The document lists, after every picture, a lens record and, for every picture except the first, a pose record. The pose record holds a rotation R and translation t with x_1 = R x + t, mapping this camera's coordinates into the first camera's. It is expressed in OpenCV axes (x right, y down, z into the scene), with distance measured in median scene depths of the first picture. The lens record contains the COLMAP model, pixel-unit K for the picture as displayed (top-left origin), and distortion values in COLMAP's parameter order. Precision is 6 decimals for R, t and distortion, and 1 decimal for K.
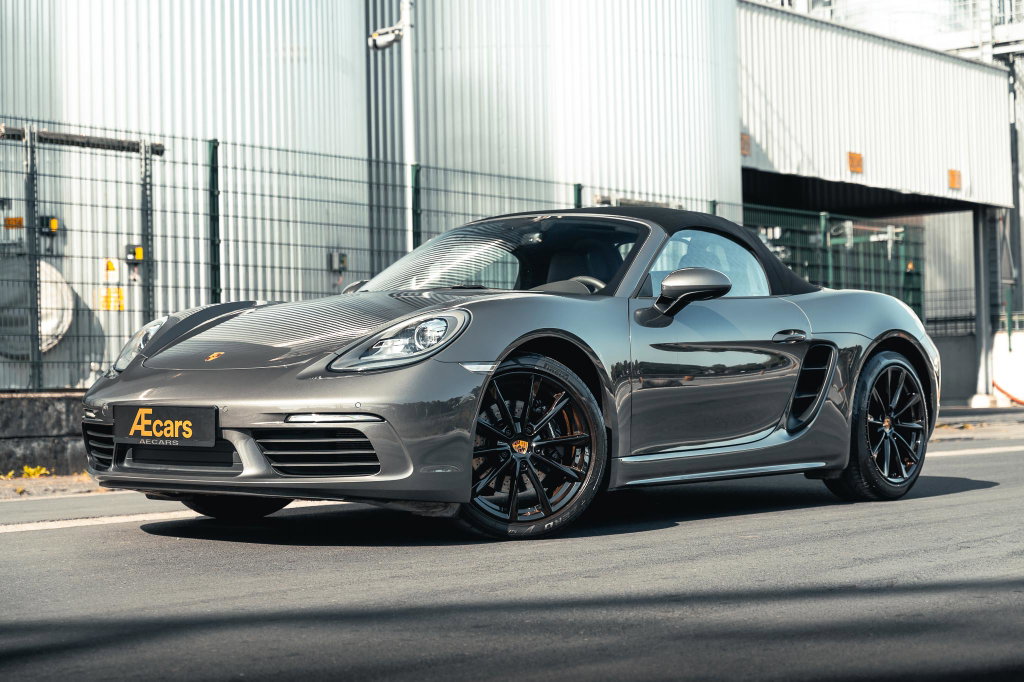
lens RADIAL K [[1912.4, 0, 512.0], [0, 1912.4, 341.0], [0, 0, 1]] dist [0.002881, -0.067056]
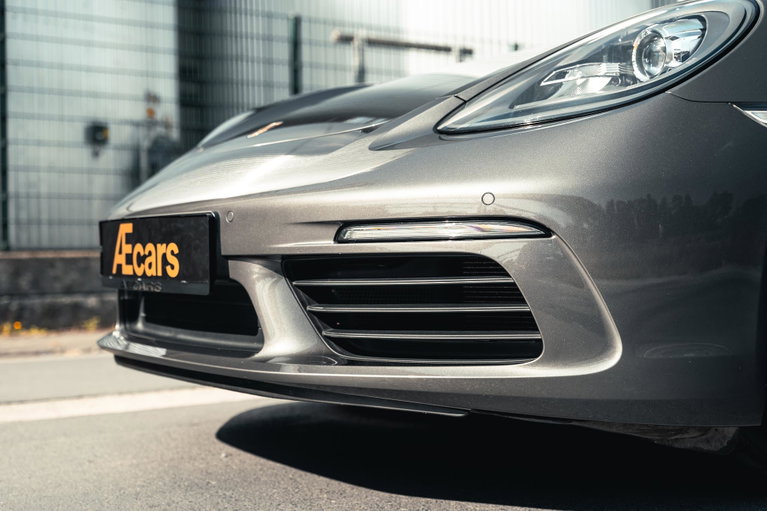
lens RADIAL K [[1189.8, 0, 383.5], [0, 1189.8, 255.5], [0, 0, 1]] dist [0.003449, 0.023287]
pose [[0.951870, -0.004360, -0.306471, -0.011344], [0.009968, 0.999810, 0.016738, 0.022083], [0.306340, -0.018987, 0.951733, 0.394323]]
